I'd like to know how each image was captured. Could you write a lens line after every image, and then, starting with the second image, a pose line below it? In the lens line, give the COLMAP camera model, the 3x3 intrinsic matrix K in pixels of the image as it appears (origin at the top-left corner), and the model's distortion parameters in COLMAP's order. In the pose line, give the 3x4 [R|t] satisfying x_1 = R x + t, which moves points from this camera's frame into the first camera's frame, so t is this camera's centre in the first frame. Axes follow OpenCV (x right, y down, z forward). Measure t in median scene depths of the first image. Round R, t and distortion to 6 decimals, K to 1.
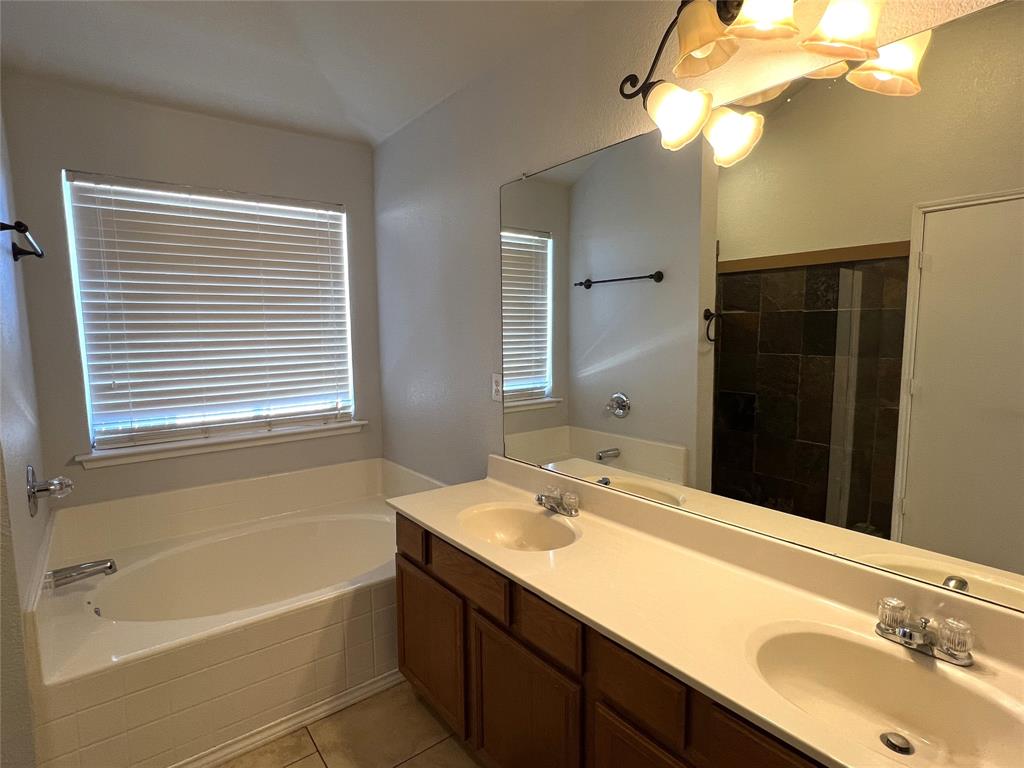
lens RADIAL K [[536.9, 0, 509.4], [0, 536.9, 385.7], [0, 0, 1]] dist [-0.006408, 0.000007]
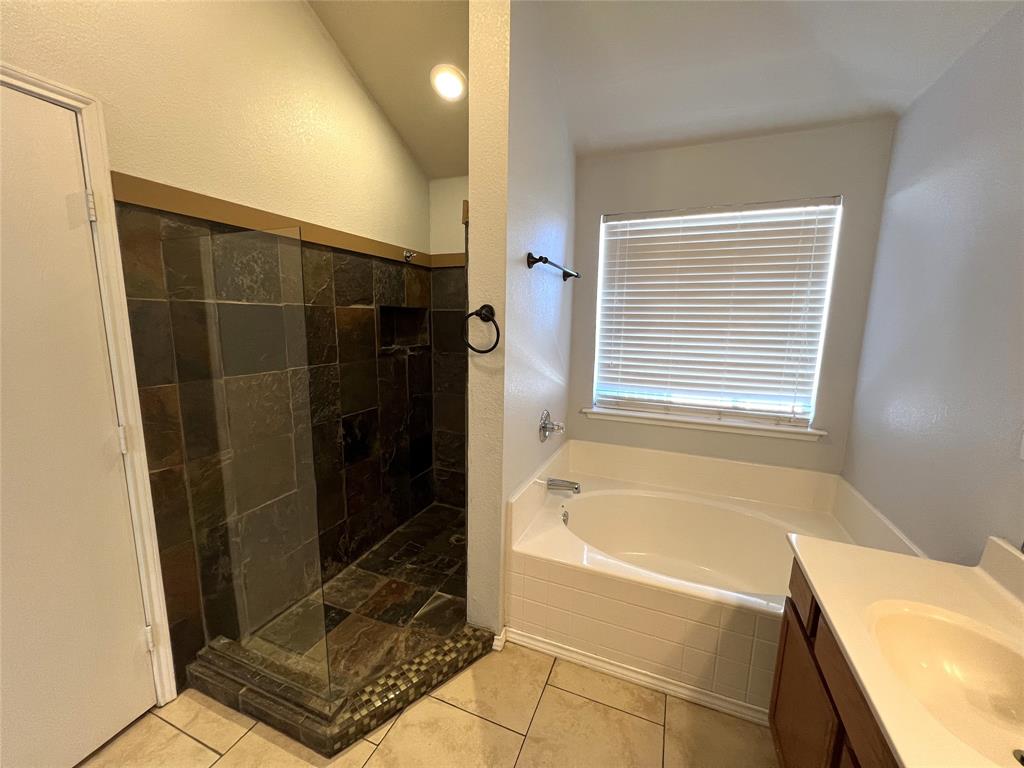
lens RADIAL K [[410.1, 0, 511.4], [0, 410.1, 381.5], [0, 0, 1]] dist [-0.003708, 0.000303]
pose [[0.498942, 0.153992, -0.852844, 0.066256], [-0.113062, 0.987242, 0.112114, -0.049024], [0.859229, 0.040486, 0.509987, 0.217510]]
